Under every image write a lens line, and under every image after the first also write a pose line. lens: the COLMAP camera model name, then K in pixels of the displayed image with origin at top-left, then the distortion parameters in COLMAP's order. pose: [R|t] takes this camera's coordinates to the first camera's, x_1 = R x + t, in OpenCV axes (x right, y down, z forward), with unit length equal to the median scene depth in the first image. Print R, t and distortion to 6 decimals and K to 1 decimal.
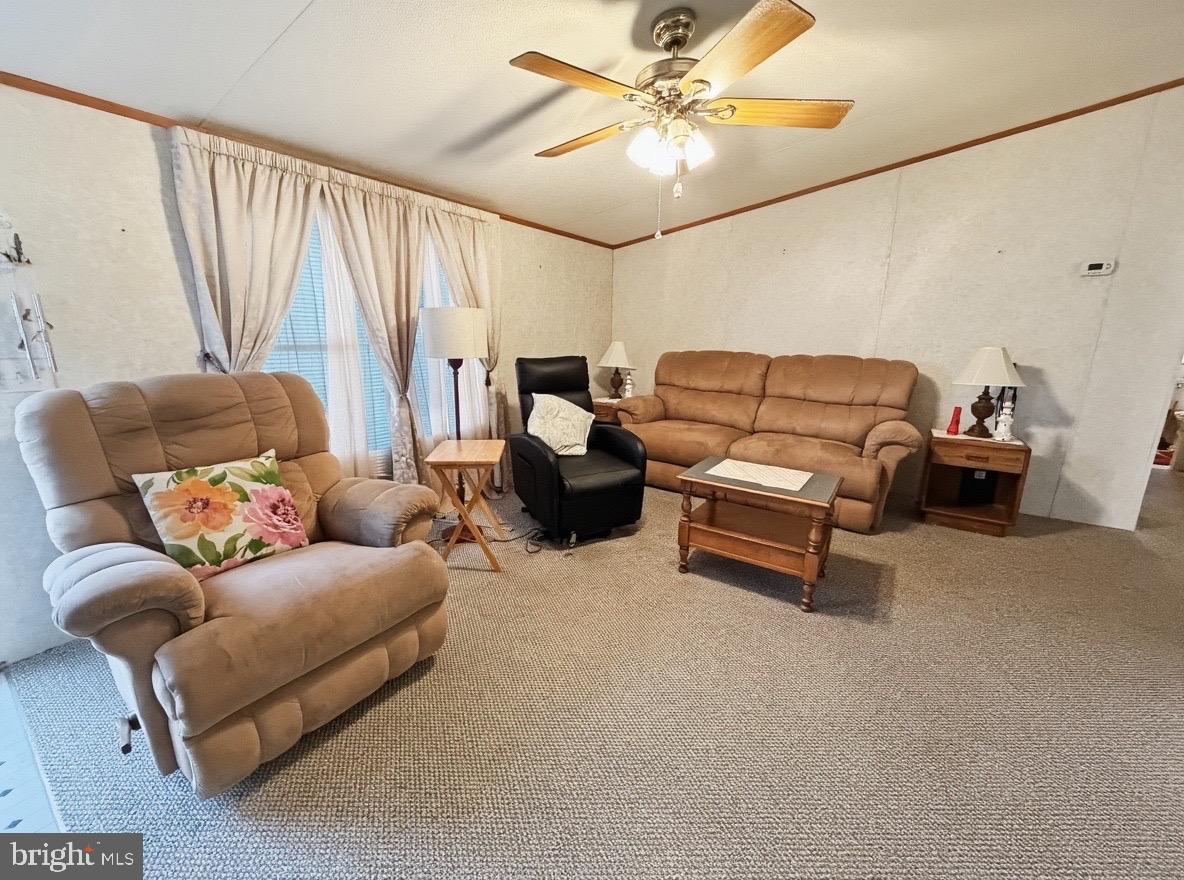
lens RADIAL K [[467.7, 0, 592.0], [0, 467.7, 440.0], [0, 0, 1]] dist [0.000804, -0.000330]
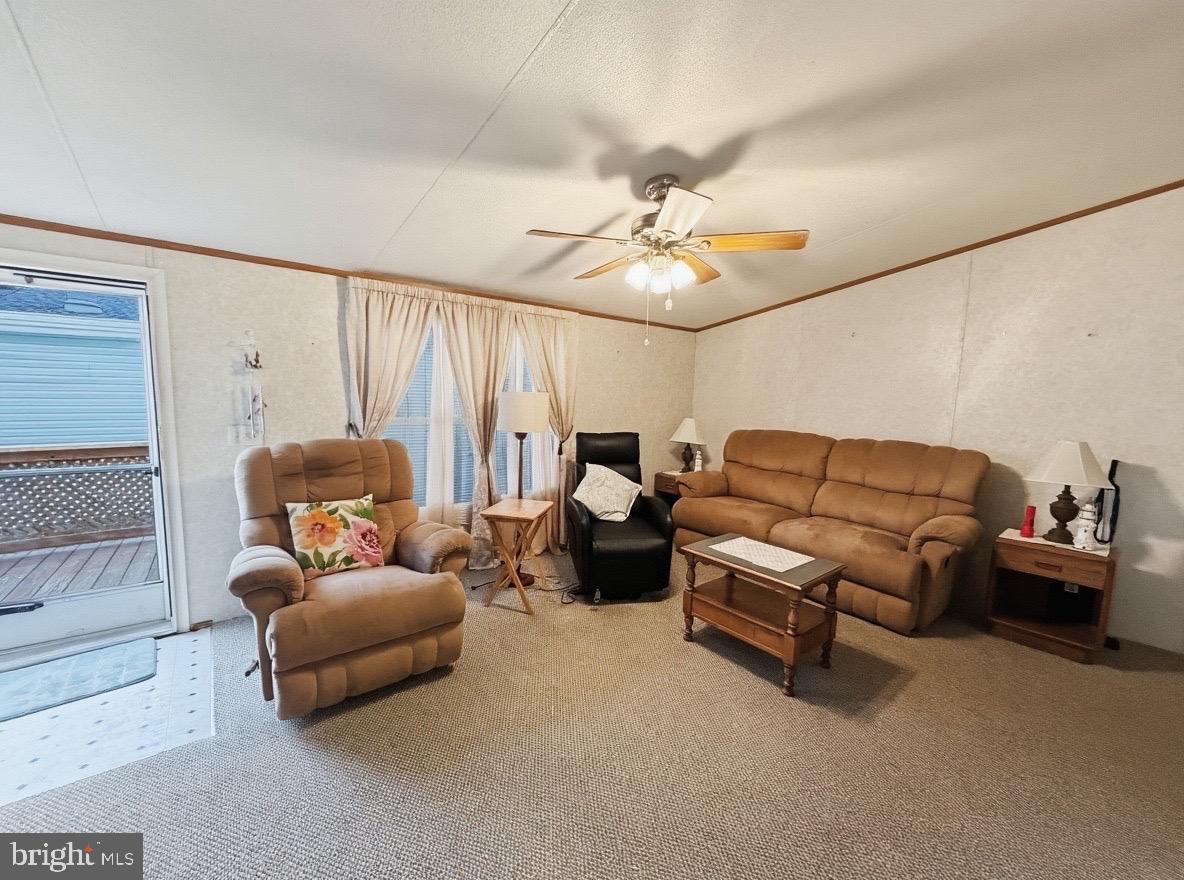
lens RADIAL K [[487.5, 0, 585.5], [0, 487.5, 451.9], [0, 0, 1]] dist [0.000991, -0.000030]
pose [[0.949611, 0.048396, -0.309672, 0.288738], [-0.083671, 0.991295, -0.101656, -0.008125], [0.302057, 0.122444, 0.945394, -0.158622]]
